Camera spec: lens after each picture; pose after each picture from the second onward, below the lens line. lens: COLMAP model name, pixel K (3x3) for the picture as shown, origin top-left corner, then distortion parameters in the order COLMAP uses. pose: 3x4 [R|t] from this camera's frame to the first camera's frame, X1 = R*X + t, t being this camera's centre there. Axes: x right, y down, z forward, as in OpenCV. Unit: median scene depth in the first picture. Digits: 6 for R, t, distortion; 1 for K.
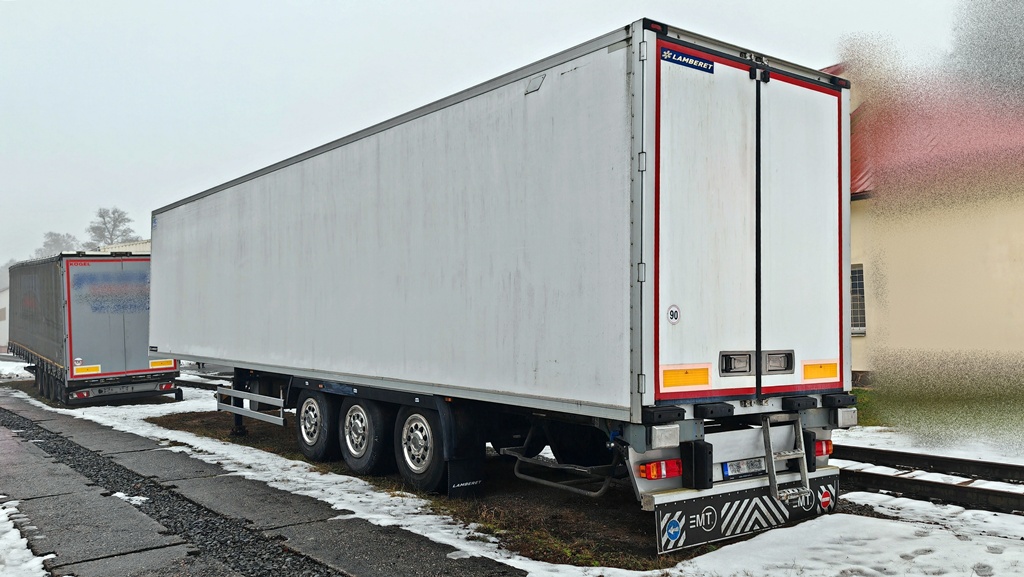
lens RADIAL K [[833.9, 0, 507.7], [0, 833.9, 284.2], [0, 0, 1]] dist [0.053280, -0.001193]
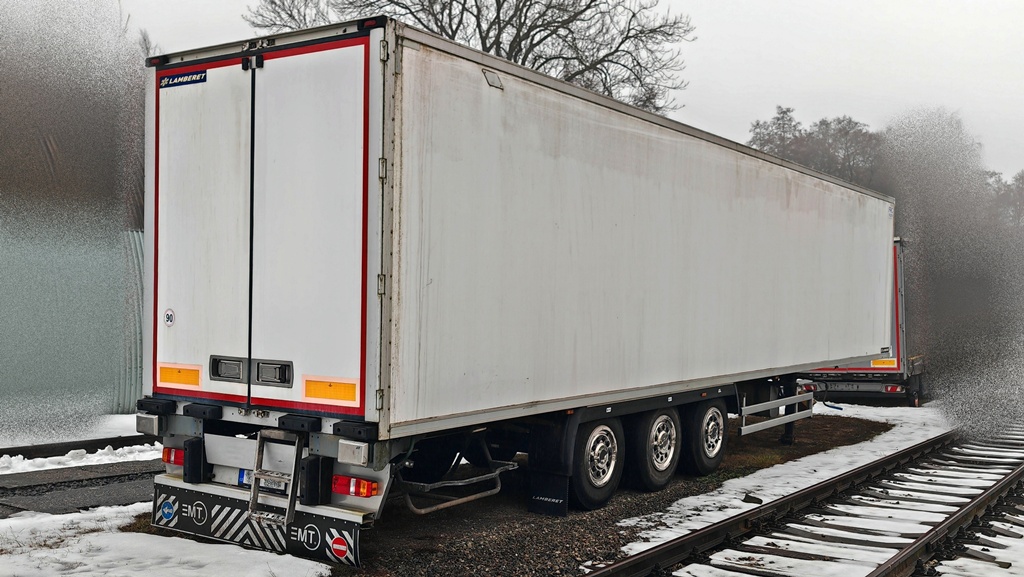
lens RADIAL K [[1000.1, 0, 520.0], [0, 1000.1, 294.9], [0, 0, 1]] dist [0.048676, 0.000000]
pose [[0.324684, 0.002462, -0.945819, 1.484235], [0.025684, 0.999605, 0.011419, 0.003000], [0.945474, -0.028000, 0.324493, 0.933077]]
